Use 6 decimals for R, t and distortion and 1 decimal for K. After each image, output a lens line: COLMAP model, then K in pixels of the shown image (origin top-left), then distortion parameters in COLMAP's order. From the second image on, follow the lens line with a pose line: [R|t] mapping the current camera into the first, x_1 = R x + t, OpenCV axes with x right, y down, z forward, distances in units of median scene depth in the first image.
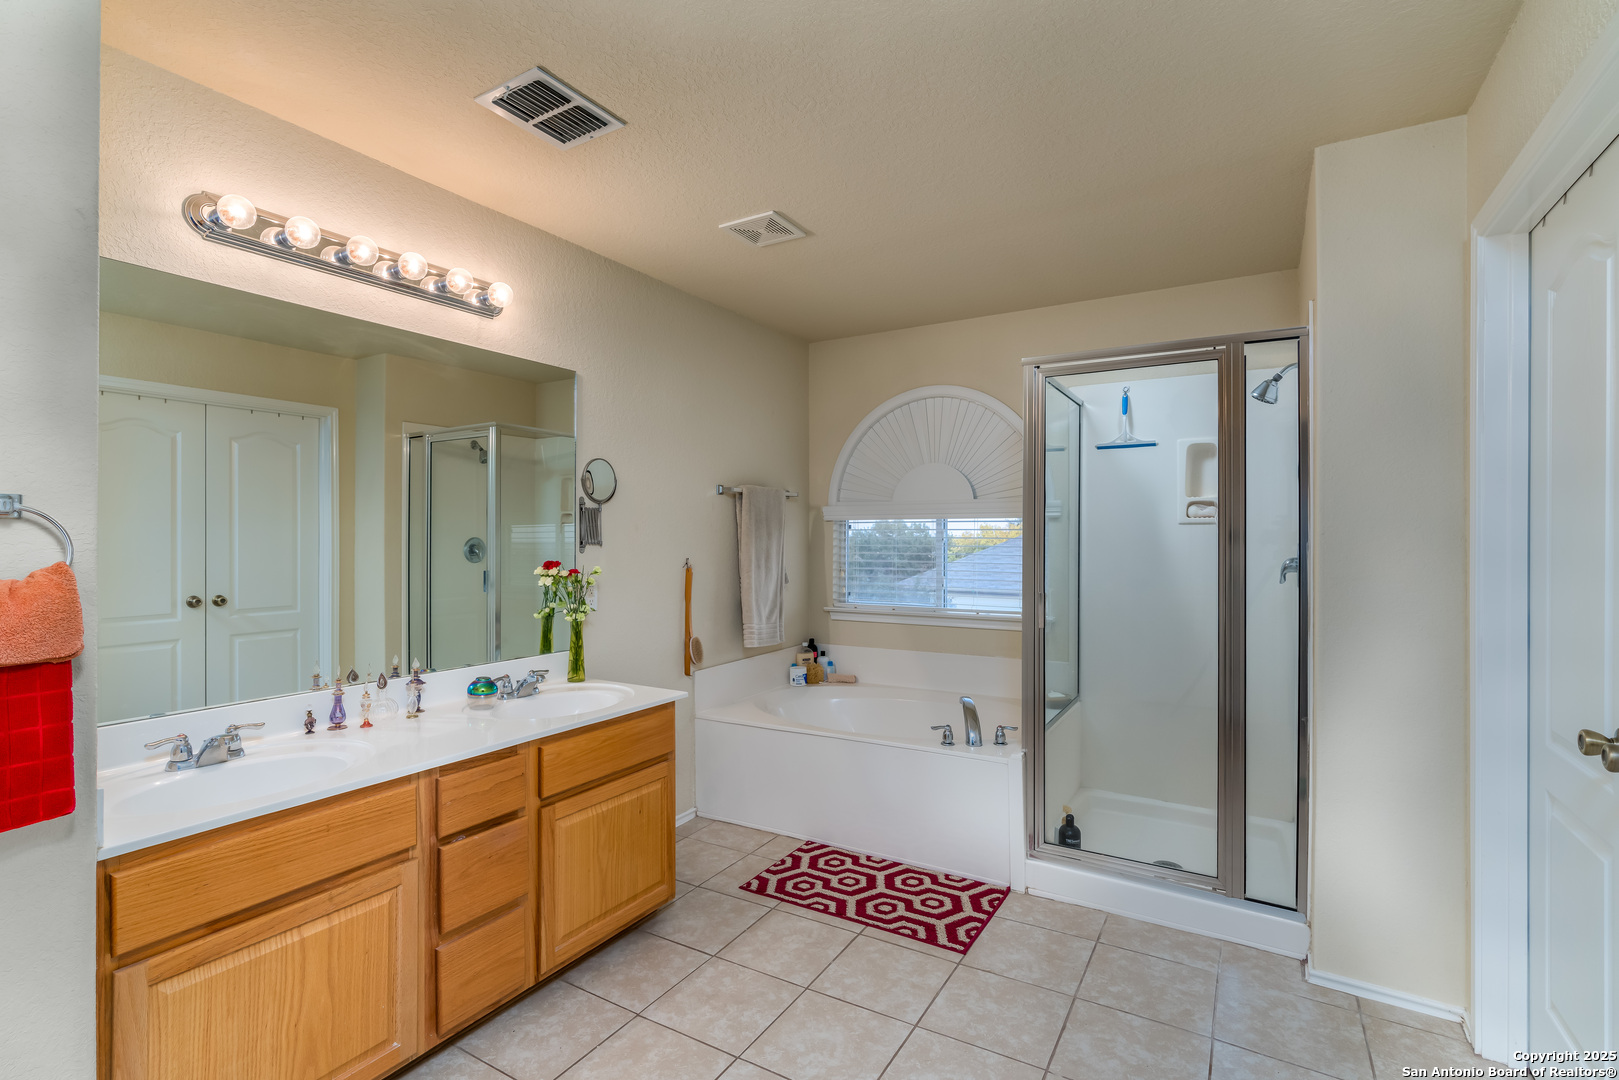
lens RADIAL K [[764.5, 0, 801.3], [0, 764.5, 531.0], [0, 0, 1]] dist [-0.014020, 0.000217]
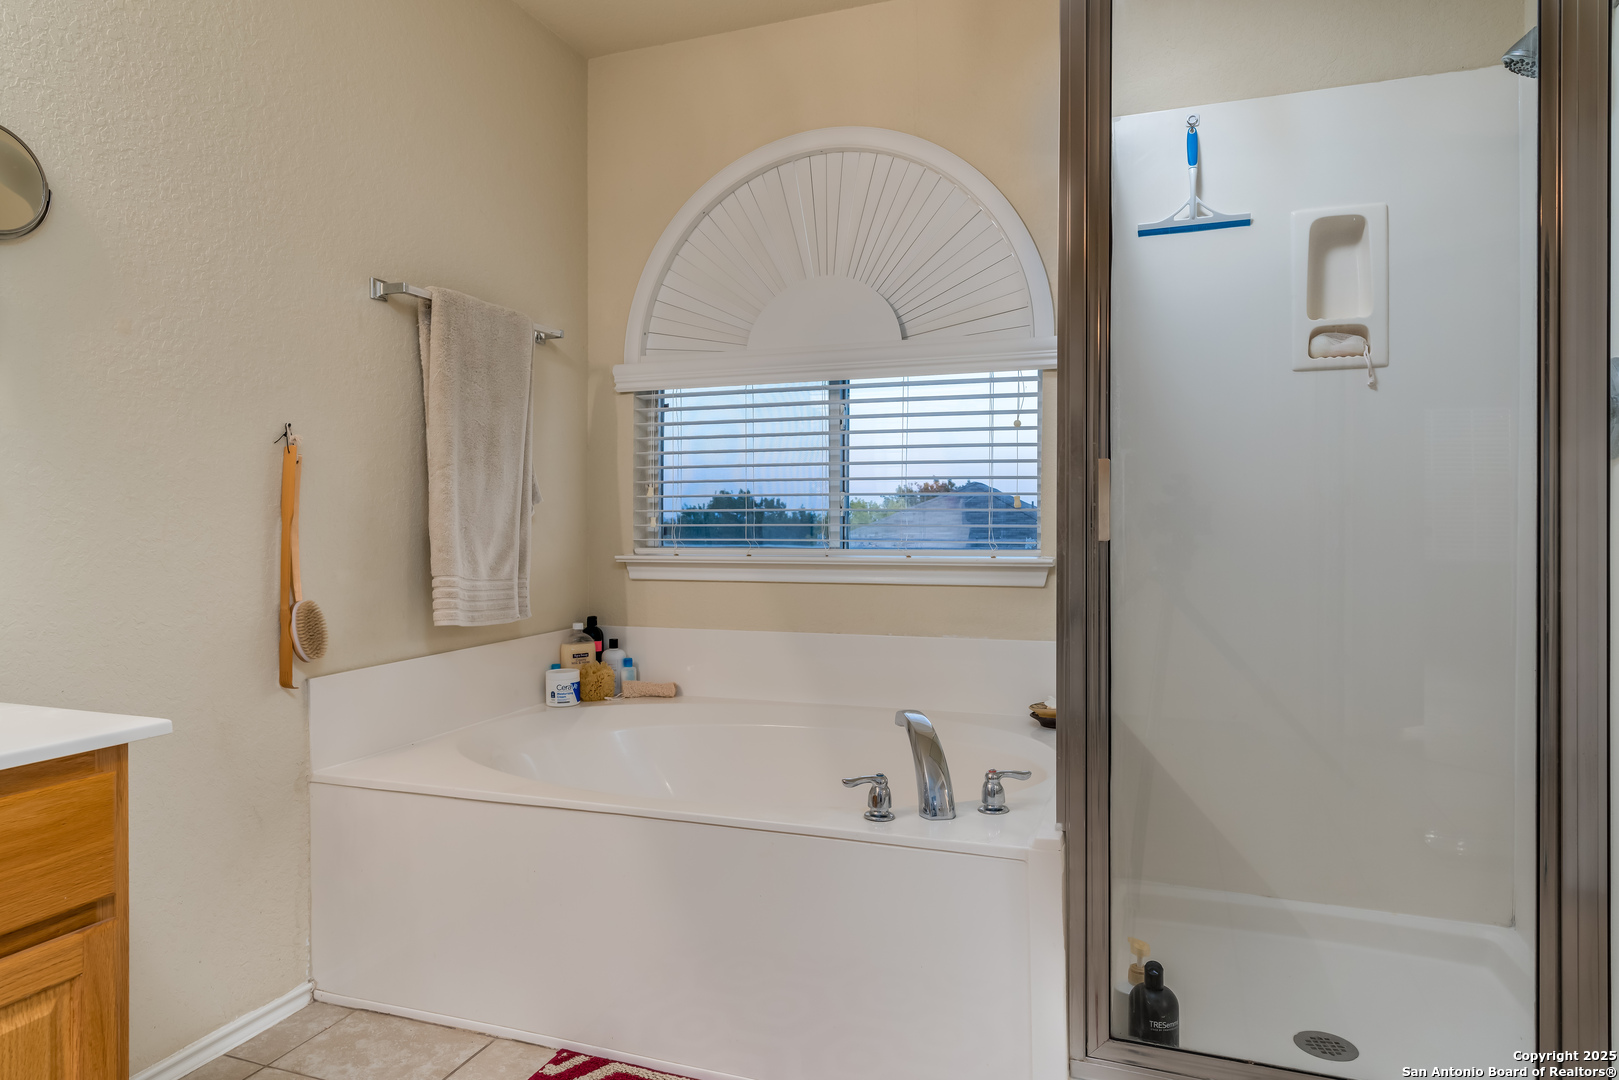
lens RADIAL K [[998.1, 0, 820.2], [0, 998.1, 560.8], [0, 0, 1]] dist [0.000643, 0.000366]
pose [[0.980016, -0.006385, 0.198816, 0.034629], [-0.002784, 0.998946, 0.045806, 0.080362], [-0.198899, -0.045444, 0.978966, 0.342716]]
